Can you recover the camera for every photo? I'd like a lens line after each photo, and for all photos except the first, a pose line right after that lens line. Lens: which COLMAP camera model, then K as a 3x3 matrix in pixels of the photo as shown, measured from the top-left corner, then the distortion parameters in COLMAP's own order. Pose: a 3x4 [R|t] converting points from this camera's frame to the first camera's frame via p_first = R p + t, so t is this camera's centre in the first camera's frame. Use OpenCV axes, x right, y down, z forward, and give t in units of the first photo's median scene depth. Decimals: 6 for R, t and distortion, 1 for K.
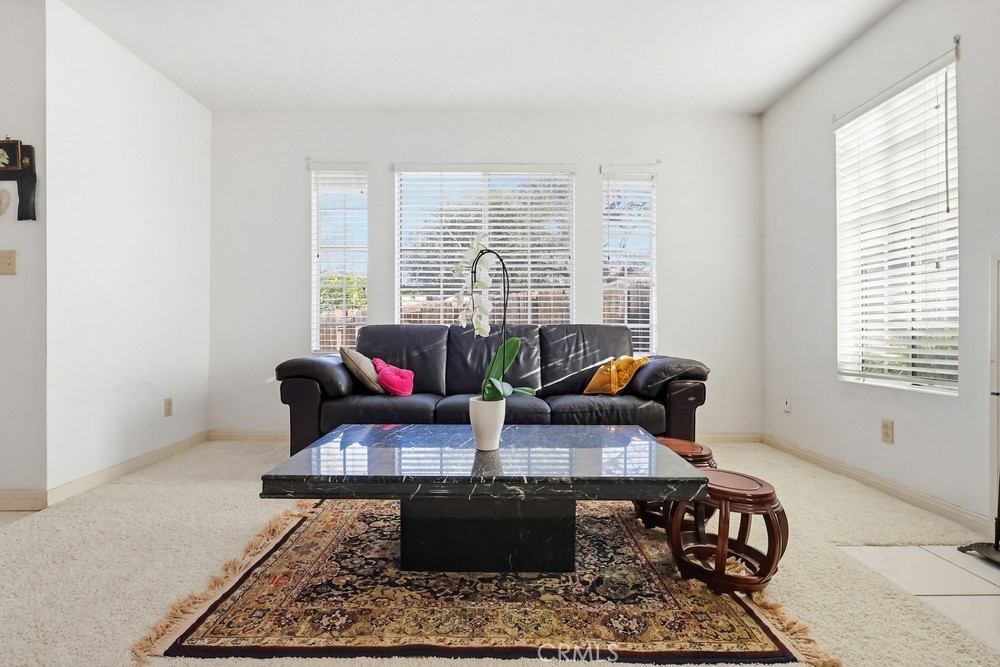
lens RADIAL K [[477.4, 0, 500.7], [0, 477.4, 327.8], [0, 0, 1]] dist [-0.001324, -0.000515]
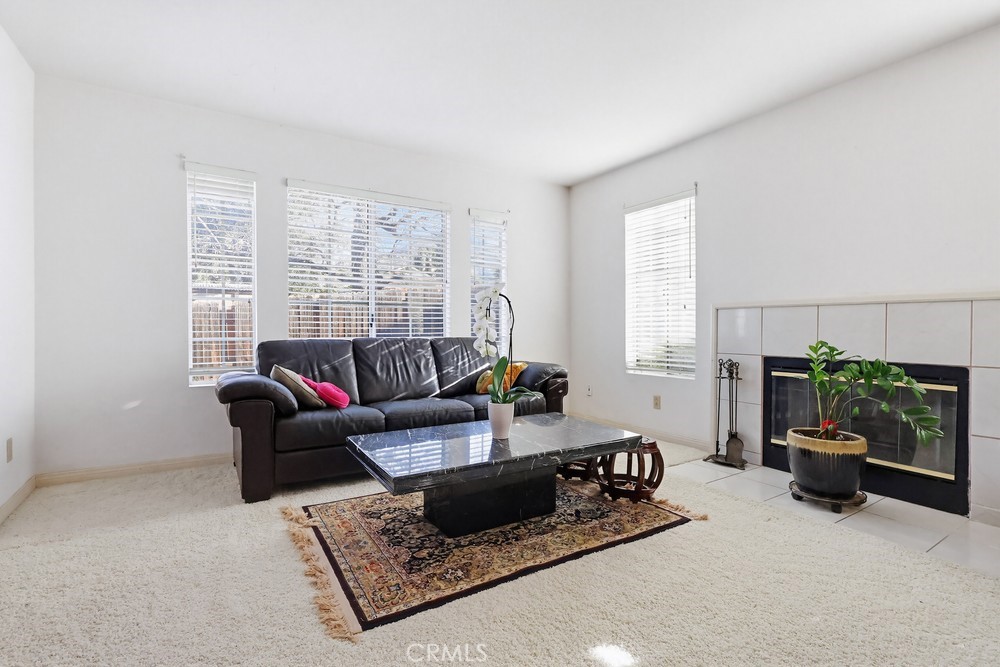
lens RADIAL K [[465.3, 0, 500.0], [0, 465.3, 333.5], [0, 0, 1]] dist [-0.003146, -0.000243]
pose [[0.847369, -0.006685, 0.530962, -0.612782], [-0.001455, 0.999888, 0.014911, -0.057256], [-0.531002, -0.013408, 0.847264, -0.112903]]
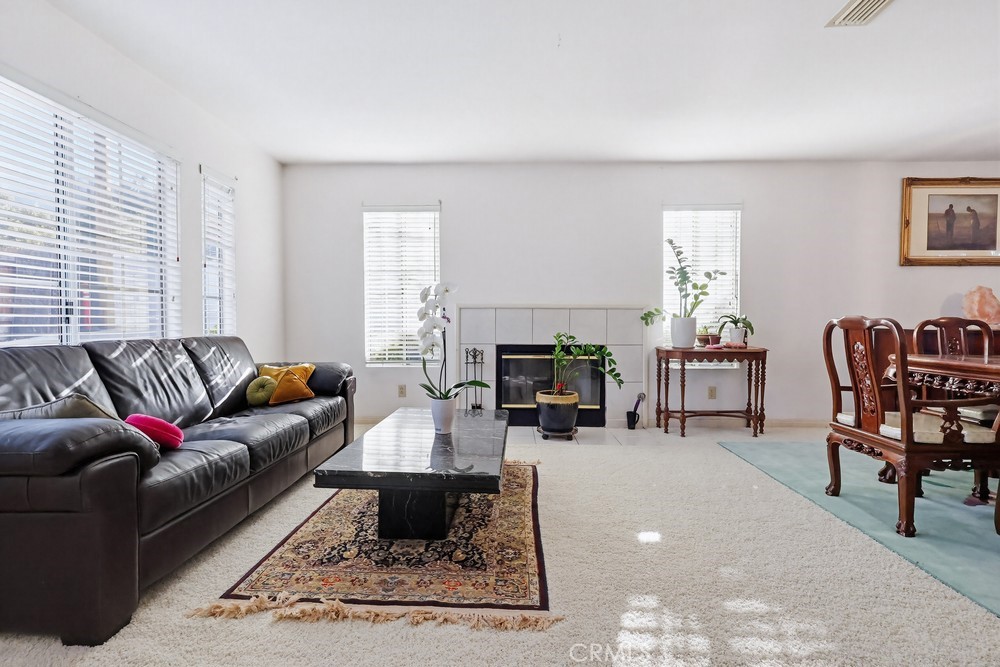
lens RADIAL K [[477.4, 0, 500.7], [0, 477.4, 327.8], [0, 0, 1]] dist [-0.001324, -0.000515]
pose [[0.027997, -0.015626, 0.999486, -1.189193], [-0.007200, 0.999849, 0.015834, -0.068763], [-0.999582, -0.007640, 0.027880, 0.651860]]
